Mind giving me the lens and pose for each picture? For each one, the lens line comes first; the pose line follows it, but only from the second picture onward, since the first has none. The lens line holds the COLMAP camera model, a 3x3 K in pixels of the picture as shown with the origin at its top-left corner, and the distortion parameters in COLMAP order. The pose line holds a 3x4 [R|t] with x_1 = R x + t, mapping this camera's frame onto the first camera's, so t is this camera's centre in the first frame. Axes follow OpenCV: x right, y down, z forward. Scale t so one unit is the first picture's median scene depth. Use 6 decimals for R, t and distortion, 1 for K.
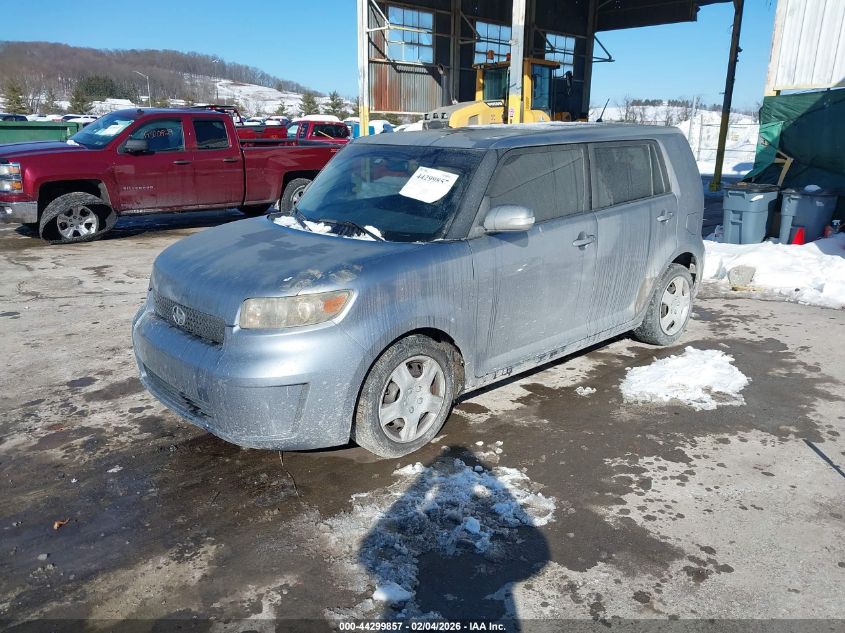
lens RADIAL K [[657.7, 0, 422.5], [0, 657.7, 316.5], [0, 0, 1]] dist [0.006445, 0.005180]
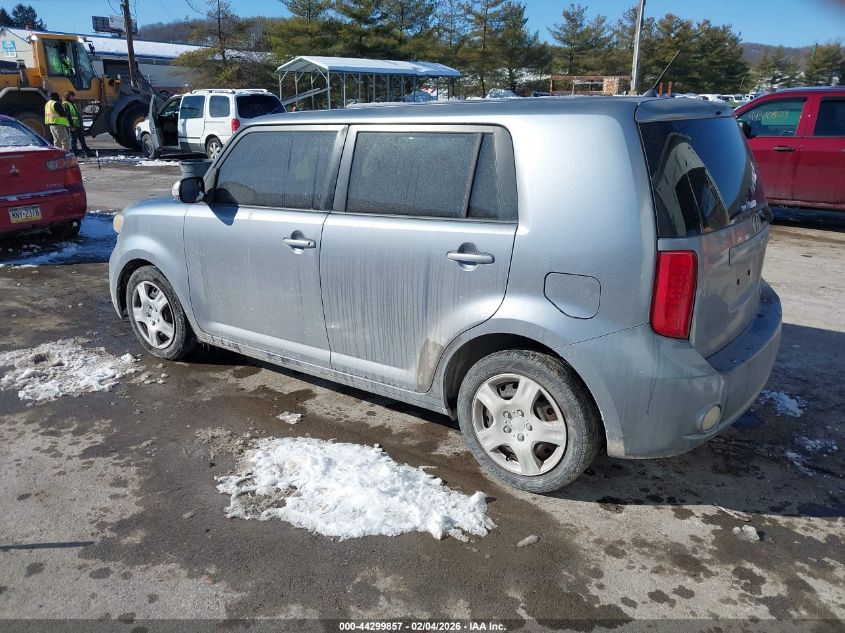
lens RADIAL K [[657.7, 0, 422.5], [0, 657.7, 316.5], [0, 0, 1]] dist [0.006445, 0.005180]
pose [[0.194304, 0.289864, -0.937137, 1.035691], [-0.268964, 0.934474, 0.233274, -0.251947], [0.943348, 0.206730, 0.259535, 0.914085]]
